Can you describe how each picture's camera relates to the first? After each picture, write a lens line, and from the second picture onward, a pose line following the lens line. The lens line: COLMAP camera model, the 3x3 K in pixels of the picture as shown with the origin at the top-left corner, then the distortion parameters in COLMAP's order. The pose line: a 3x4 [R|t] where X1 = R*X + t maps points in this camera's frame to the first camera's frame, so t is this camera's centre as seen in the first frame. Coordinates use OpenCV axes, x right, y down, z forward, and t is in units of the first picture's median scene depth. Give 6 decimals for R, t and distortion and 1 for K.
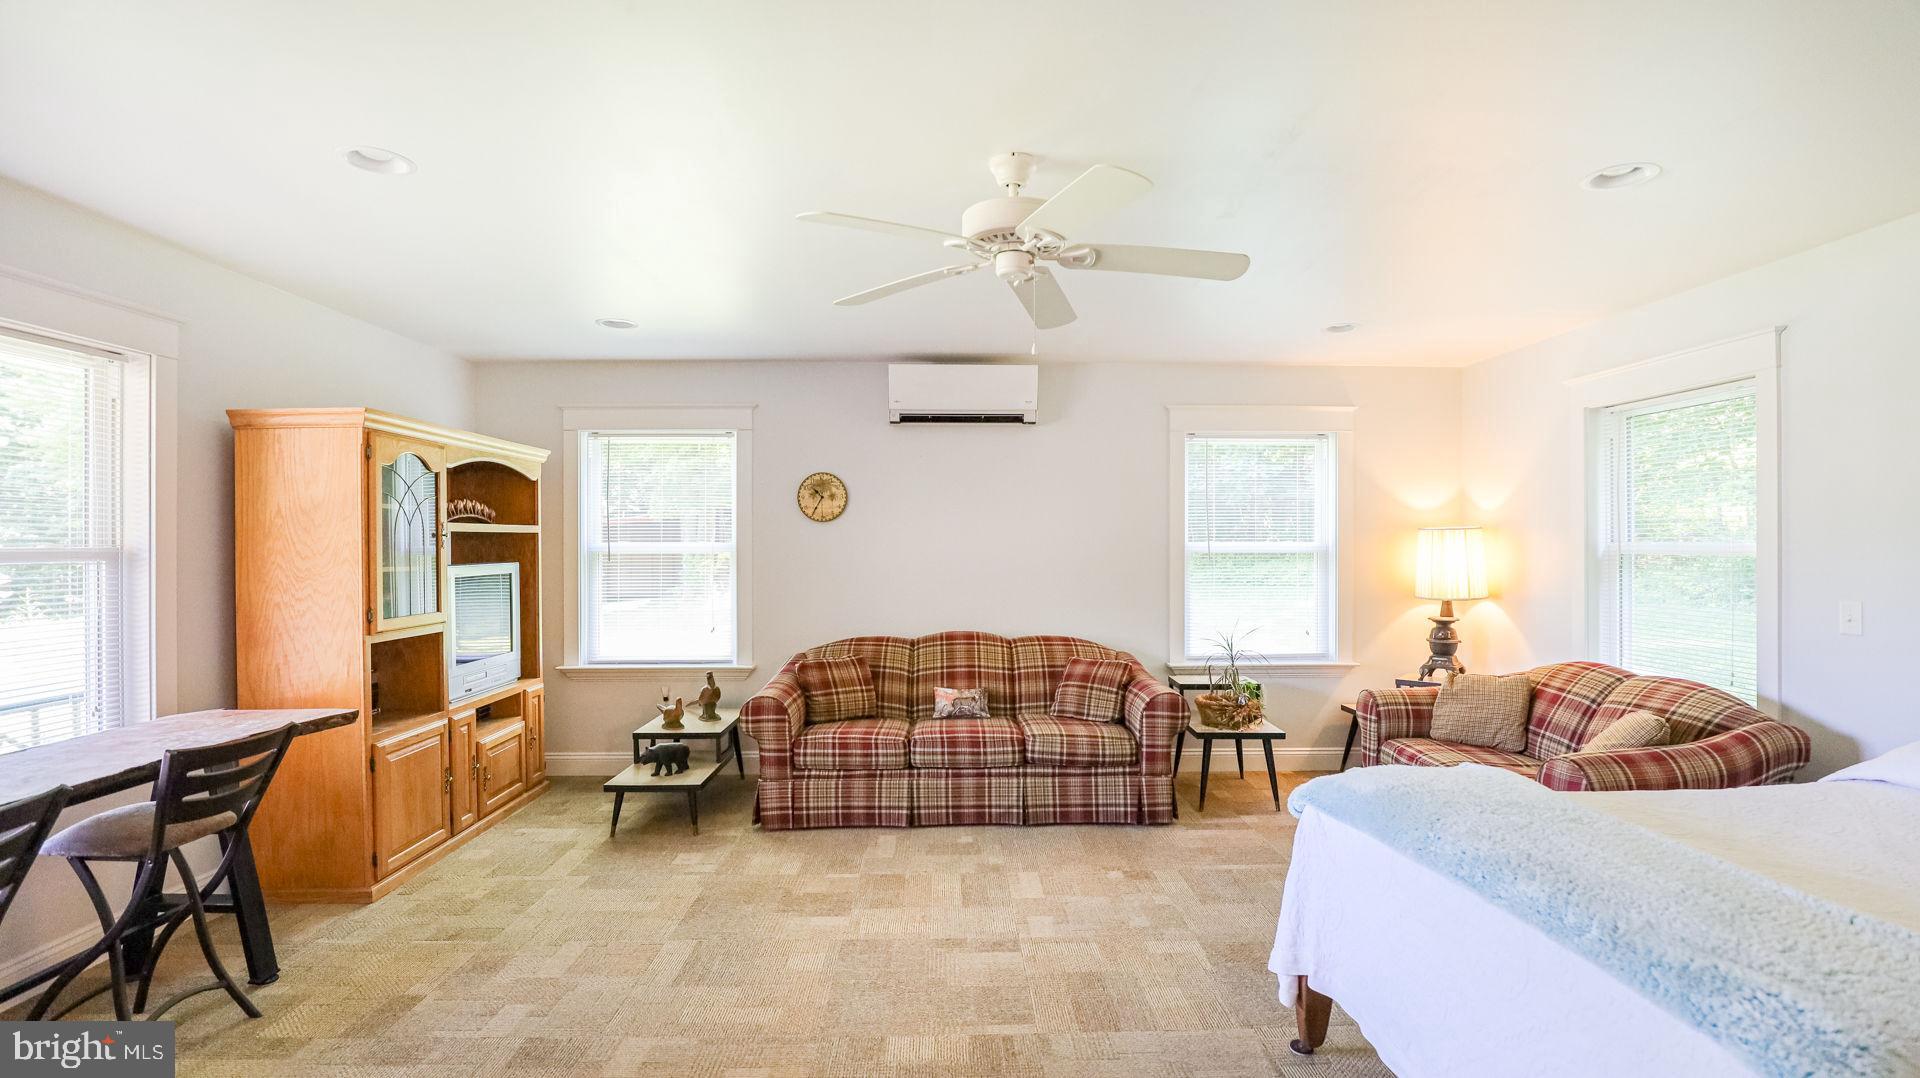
lens RADIAL K [[878.3, 0, 966.5], [0, 878.3, 541.9], [0, 0, 1]] dist [-0.029107, 0.000304]
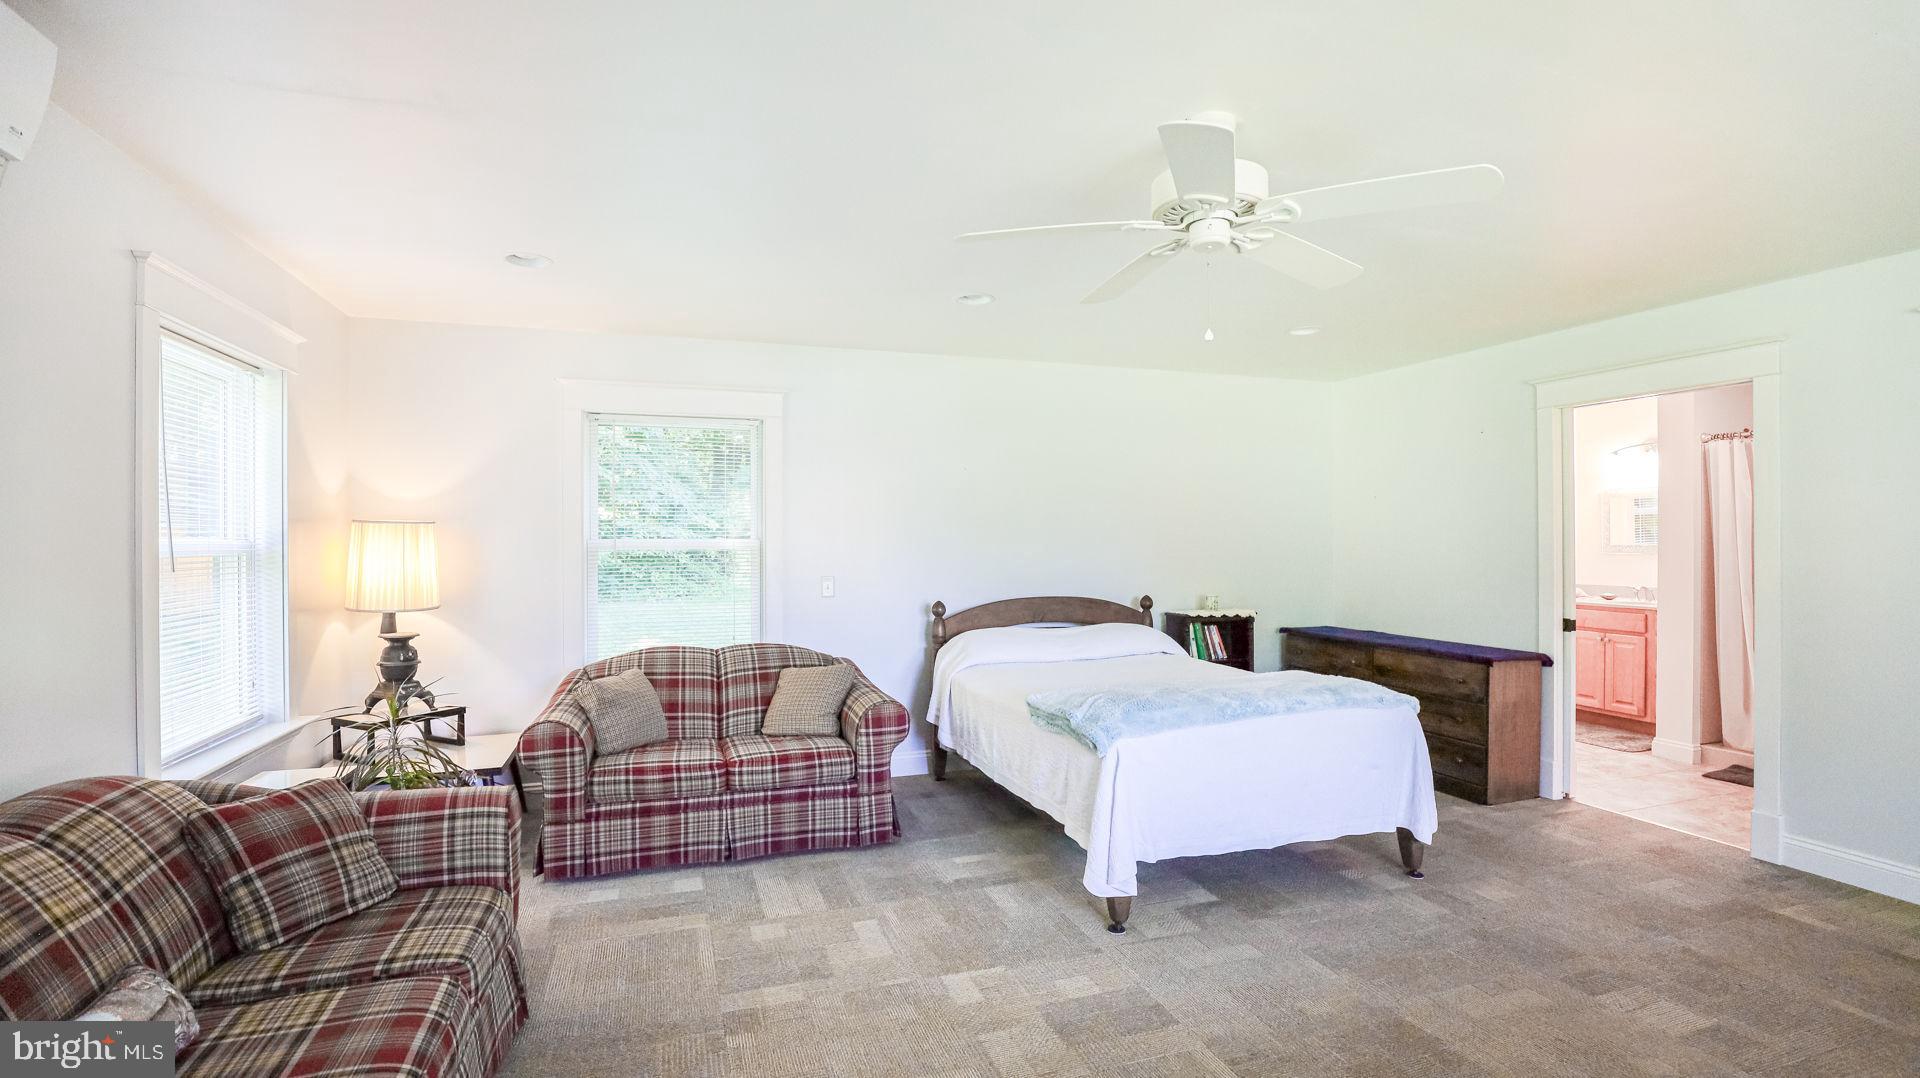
lens RADIAL K [[878.3, 0, 966.5], [0, 878.3, 541.9], [0, 0, 1]] dist [-0.029107, 0.000304]
pose [[-0.306230, 0.000113, 0.951957, -0.435458], [0.000631, 1.000000, 0.000085, 0.002860], [-0.951957, 0.000626, -0.306230, 0.888121]]
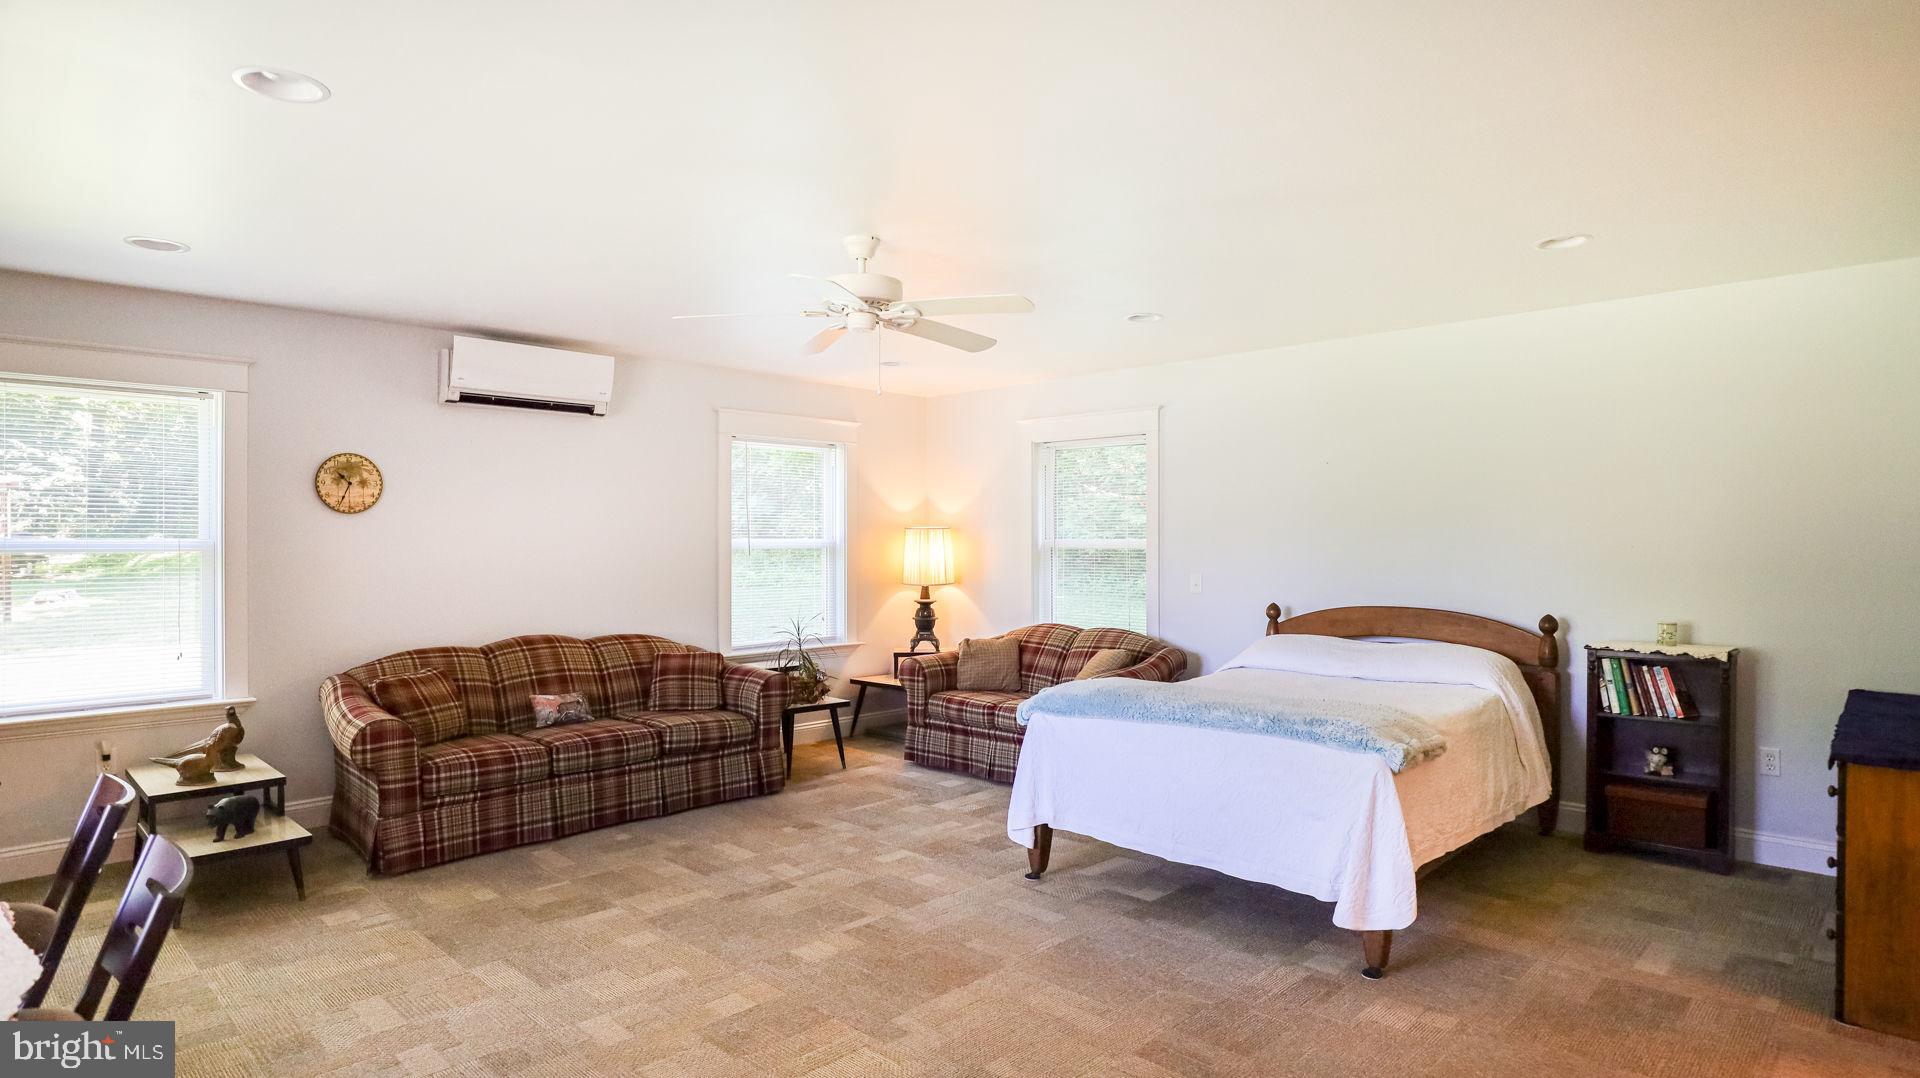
lens RADIAL K [[1036.0, 0, 960.0], [0, 1036.0, 539.0], [0, 0, 1]] dist [-0.014194, 0.000011]
pose [[0.716716, 0.000406, 0.697365, -0.525991], [-0.000889, 1.000000, 0.000332, -0.000090], [-0.697364, -0.000858, 0.716716, -0.106846]]
